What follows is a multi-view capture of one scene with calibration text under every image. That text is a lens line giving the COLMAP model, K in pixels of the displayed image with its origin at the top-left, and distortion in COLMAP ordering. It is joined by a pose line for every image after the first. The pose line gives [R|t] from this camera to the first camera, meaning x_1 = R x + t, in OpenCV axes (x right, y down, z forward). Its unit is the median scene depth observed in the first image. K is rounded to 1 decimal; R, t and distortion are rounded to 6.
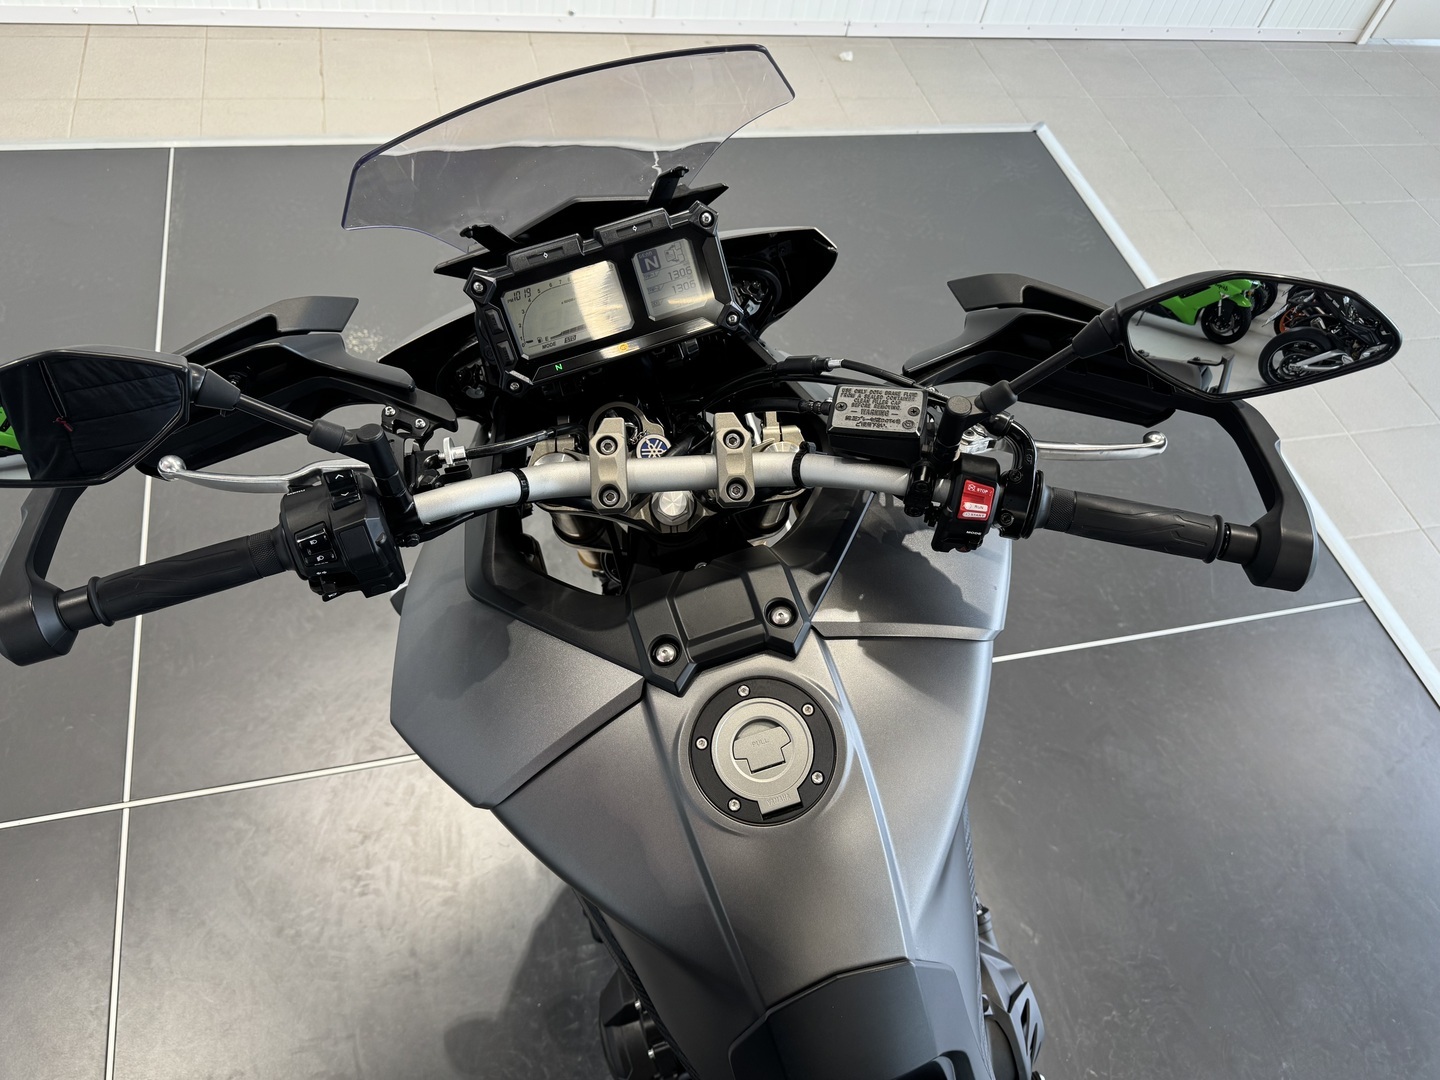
lens RADIAL K [[971.8, 0, 701.0], [0, 971.8, 542.1], [0, 0, 1]] dist [0.002586, 0.000625]
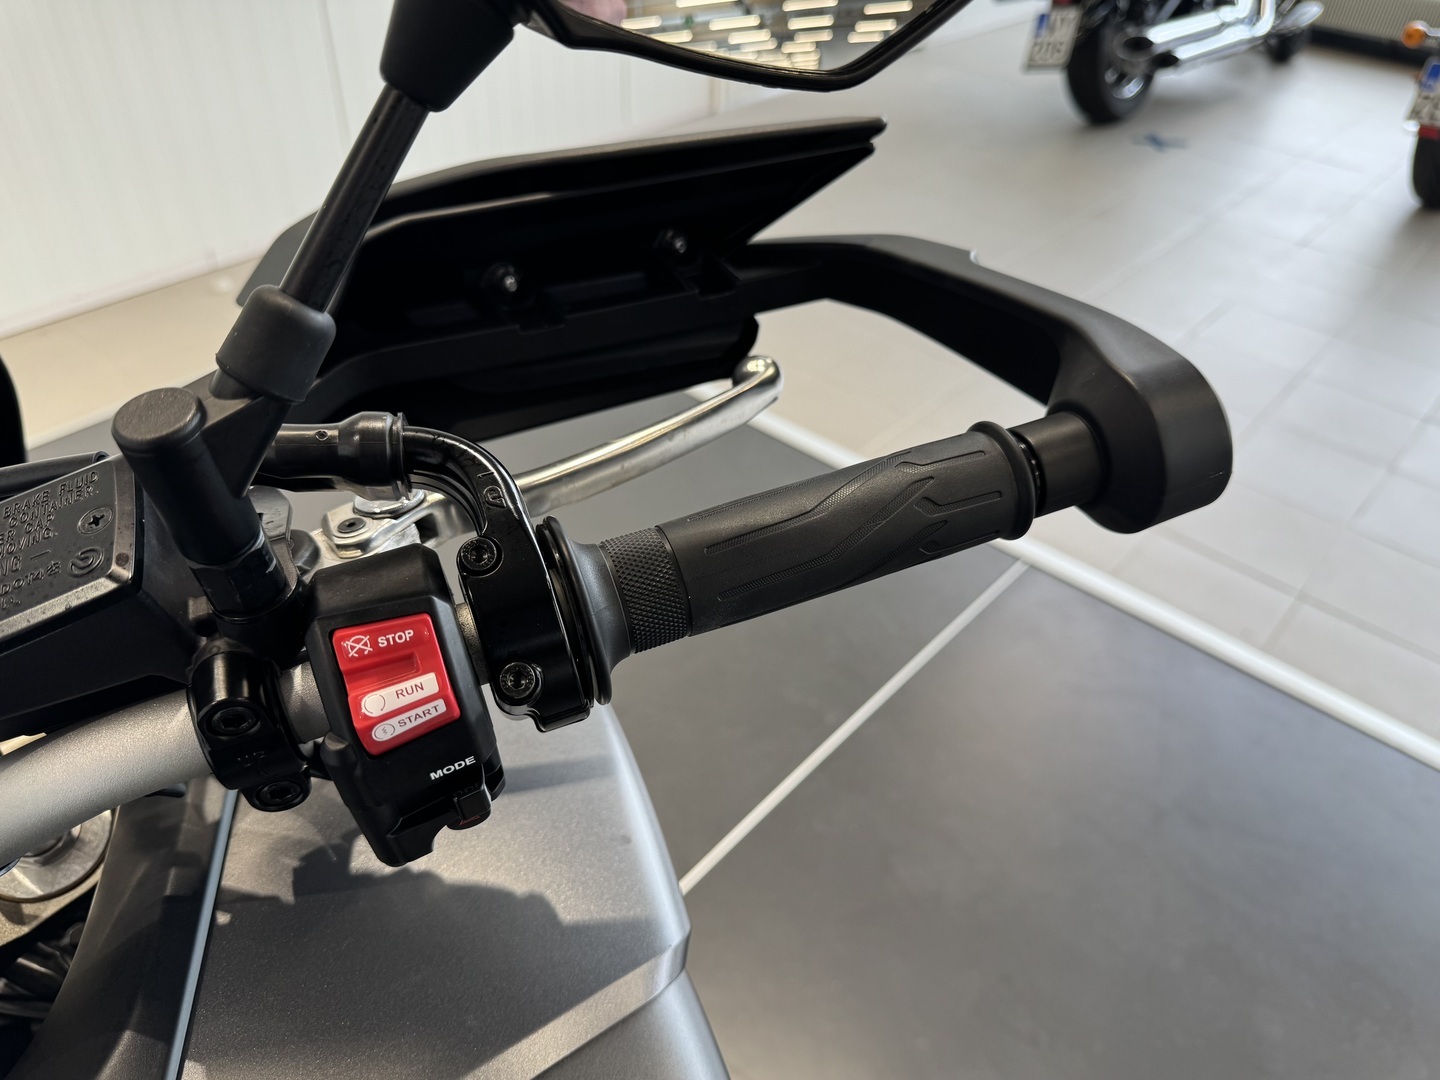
lens RADIAL K [[971.8, 0, 701.0], [0, 971.8, 542.1], [0, 0, 1]] dist [0.002586, 0.000625]
pose [[0.821457, -0.421187, 0.384460, 1.550669], [0.499008, 0.857228, -0.127088, 0.051809], [-0.276041, 0.296246, 0.914352, 4.015711]]
